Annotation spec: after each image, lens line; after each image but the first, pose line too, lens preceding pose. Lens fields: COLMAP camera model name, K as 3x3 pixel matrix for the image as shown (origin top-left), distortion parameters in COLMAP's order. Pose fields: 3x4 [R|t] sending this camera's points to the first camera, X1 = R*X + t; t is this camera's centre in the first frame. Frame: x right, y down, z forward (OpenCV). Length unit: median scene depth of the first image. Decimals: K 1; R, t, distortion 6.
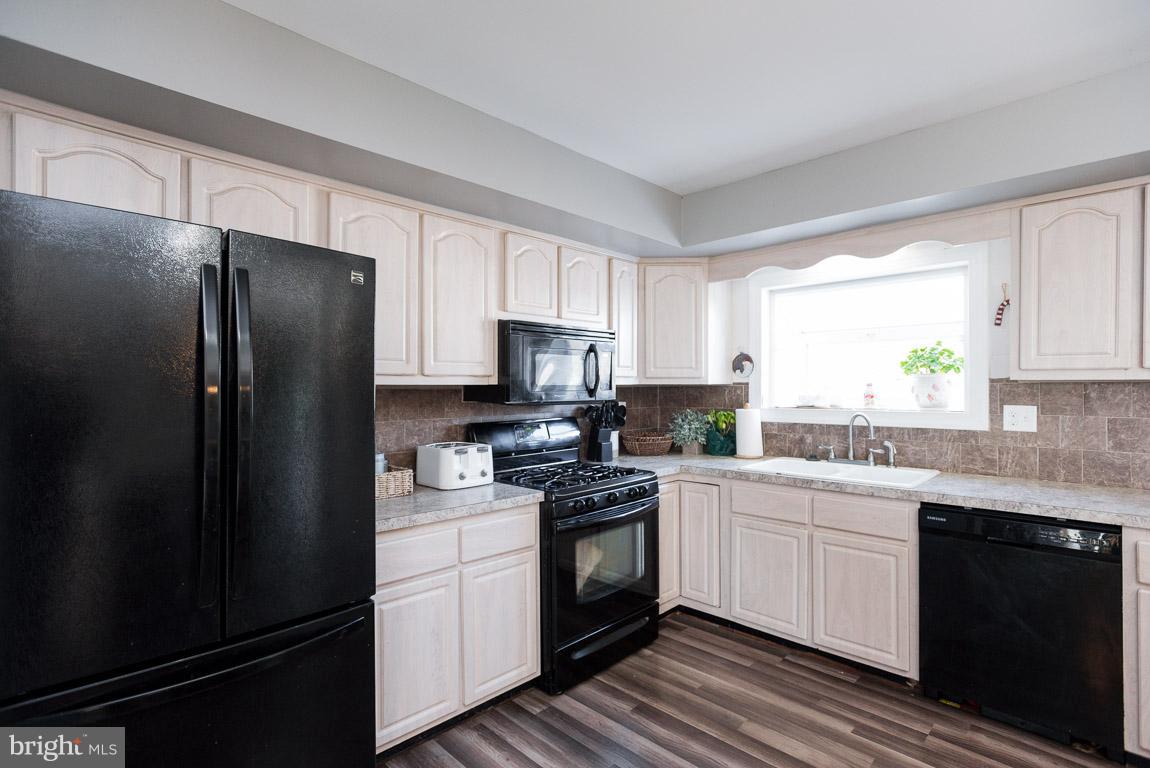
lens RADIAL K [[556.0, 0, 586.7], [0, 556.0, 382.7], [0, 0, 1]] dist [-0.002732, 0.012797]
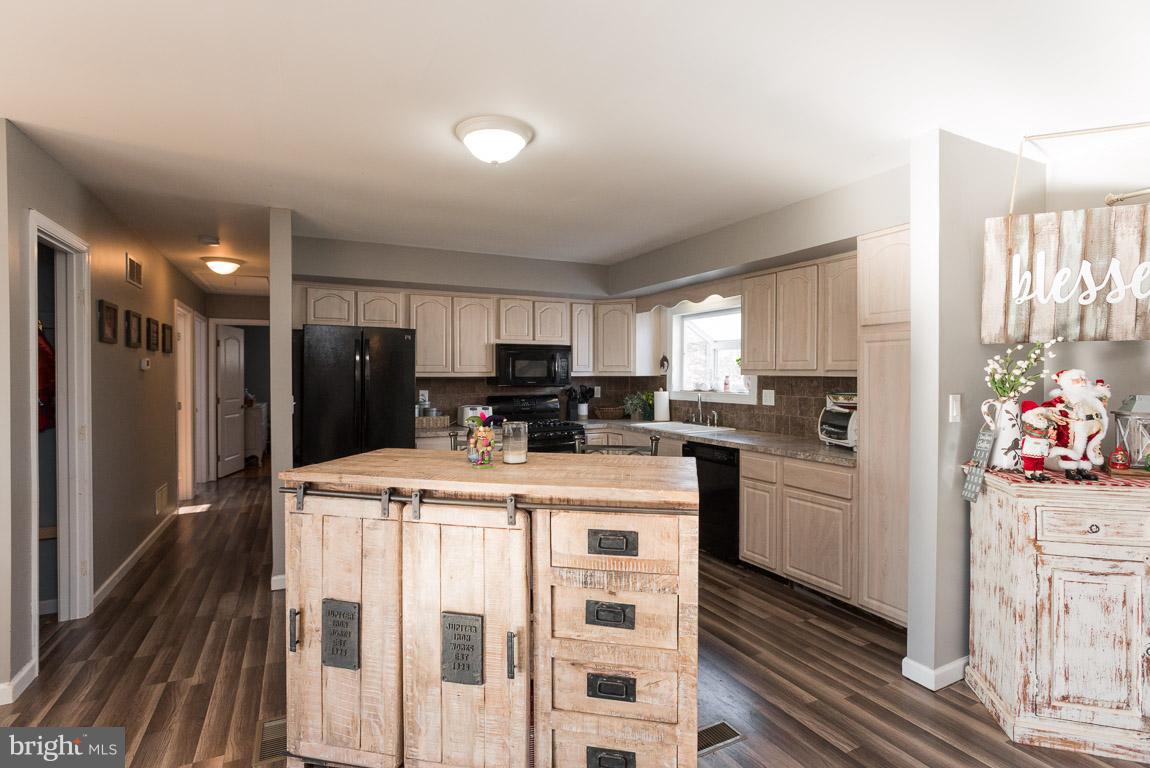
lens RADIAL K [[556.0, 0, 582.1], [0, 556.0, 376.4], [0, 0, 1]] dist [-0.002732, 0.012797]
pose [[0.943375, 0.004080, -0.331703, 0.659153], [-0.000118, 0.999928, 0.011964, -0.016755], [0.331728, -0.011248, 0.943308, -0.643240]]
